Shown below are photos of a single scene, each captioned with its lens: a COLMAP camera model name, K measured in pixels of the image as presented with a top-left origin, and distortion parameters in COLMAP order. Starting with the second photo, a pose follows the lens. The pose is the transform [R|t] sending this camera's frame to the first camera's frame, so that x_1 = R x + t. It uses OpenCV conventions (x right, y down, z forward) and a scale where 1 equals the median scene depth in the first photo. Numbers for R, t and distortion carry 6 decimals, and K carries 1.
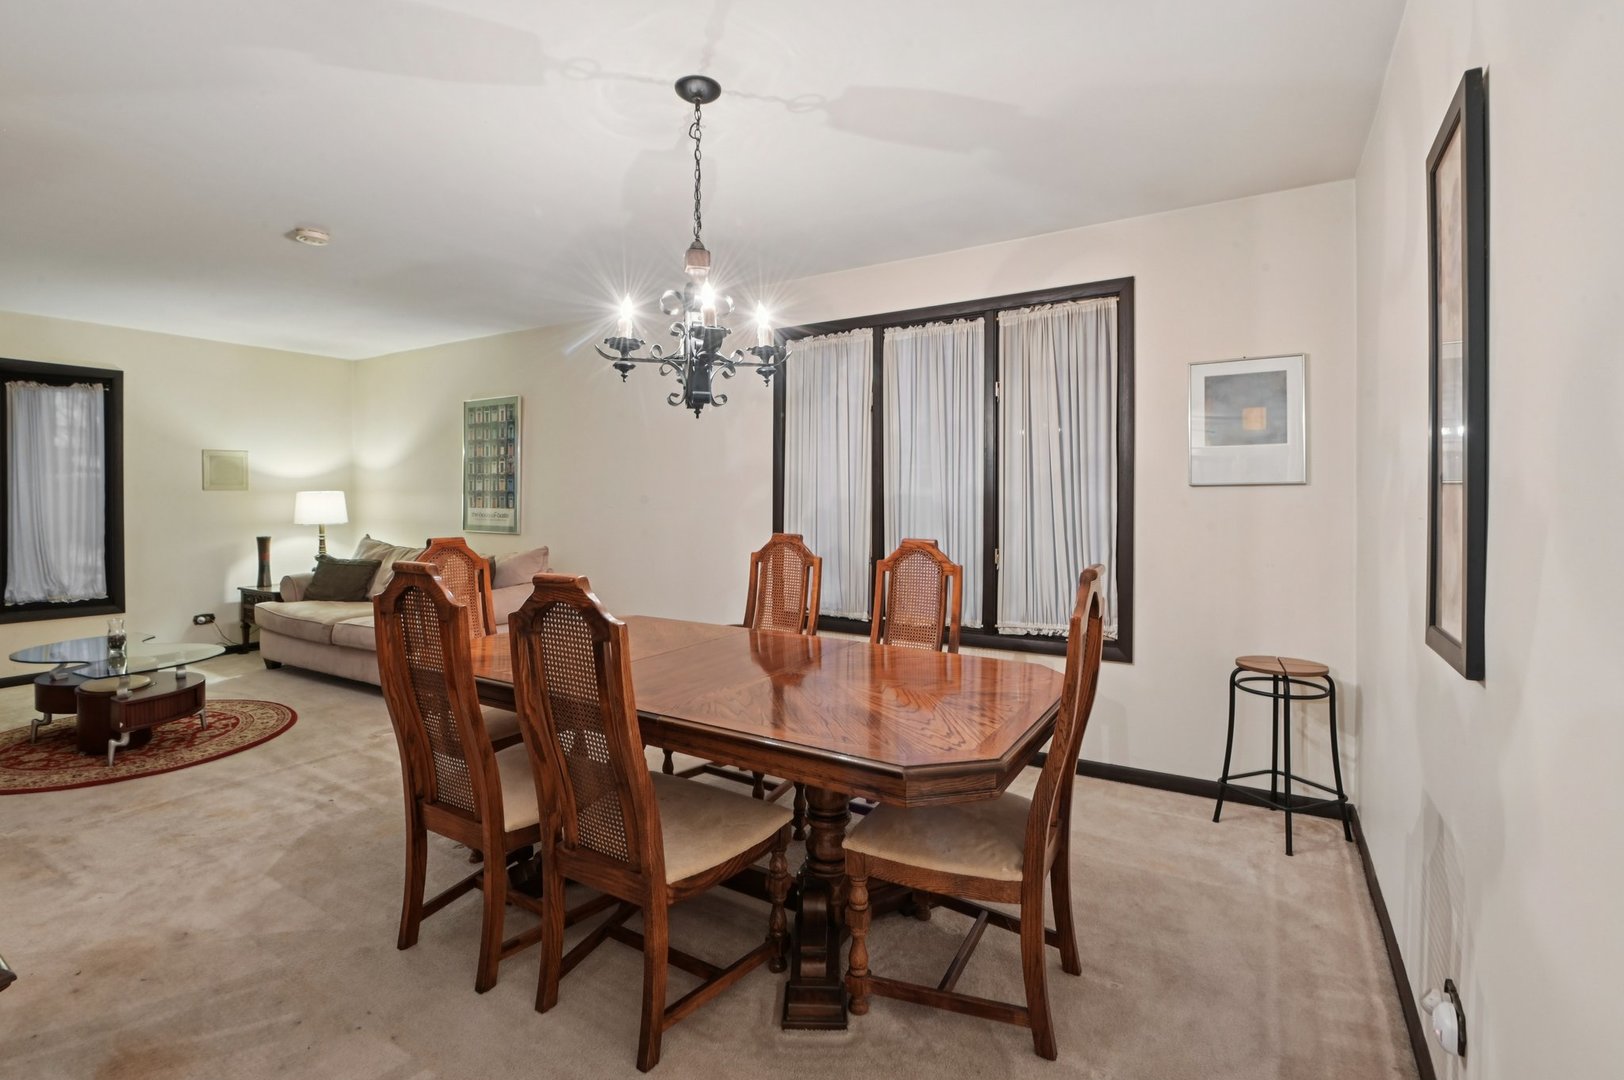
lens RADIAL K [[744.1, 0, 827.4], [0, 744.1, 506.4], [0, 0, 1]] dist [-0.014637, -0.003241]
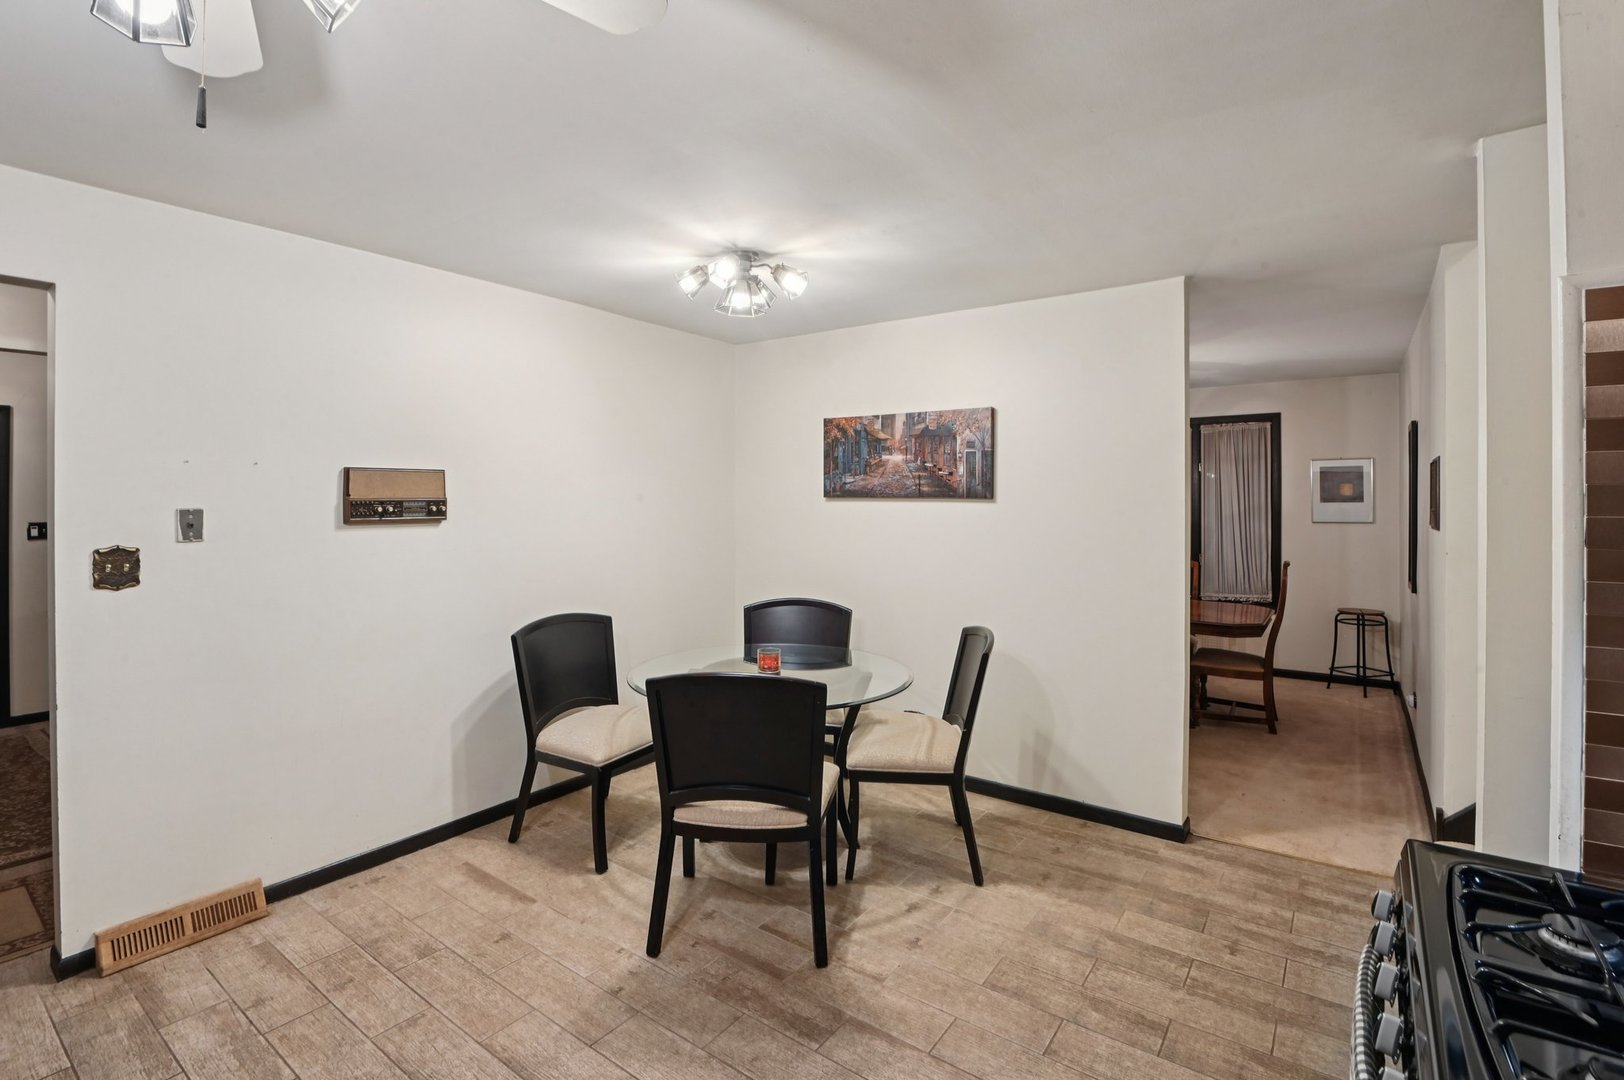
lens RADIAL K [[744.1, 0, 832.7], [0, 744.1, 501.8], [0, 0, 1]] dist [-0.014637, -0.003241]
pose [[0.997300, -0.000357, -0.073436, -0.573678], [-0.000147, 0.999976, -0.006857, -0.063054], [0.073436, 0.006849, 0.997276, -0.946820]]
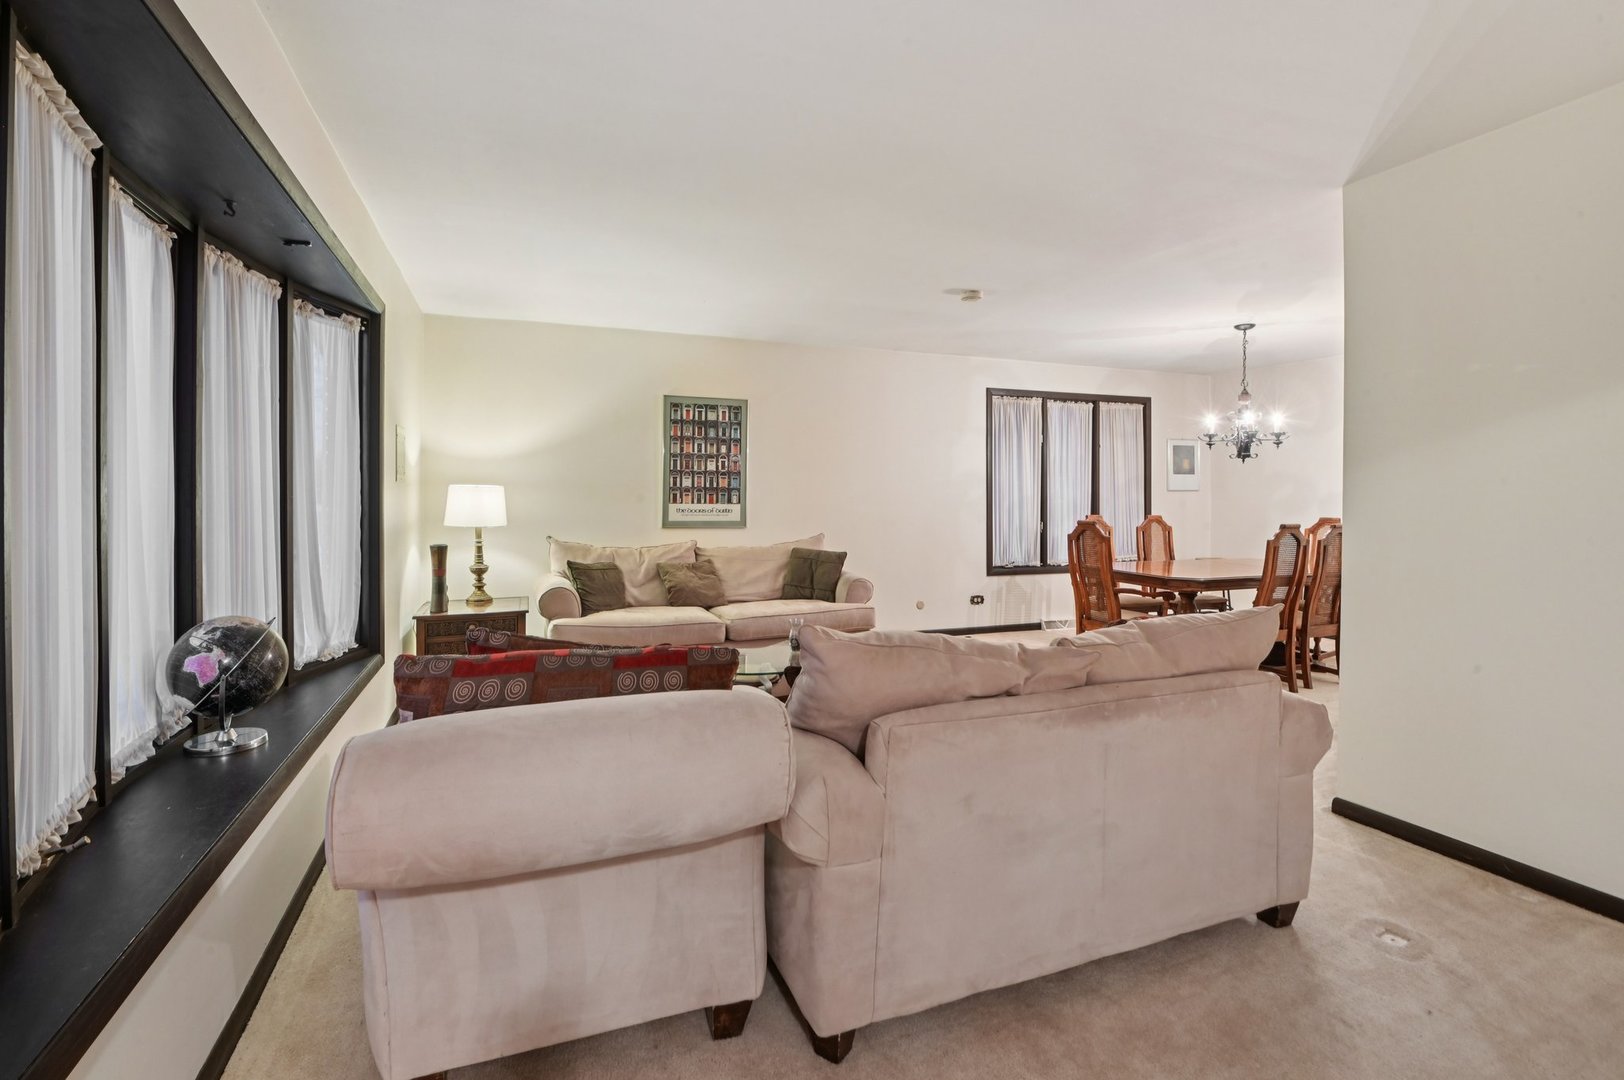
lens RADIAL K [[744.1, 0, 788.1], [0, 744.1, 498.6], [0, 0, 1]] dist [-0.014637, -0.003241]
pose [[0.628748, -0.003168, 0.777603, -1.912902], [0.000765, 0.999994, 0.003456, -0.014025], [-0.777609, -0.001578, 0.628746, 0.427800]]
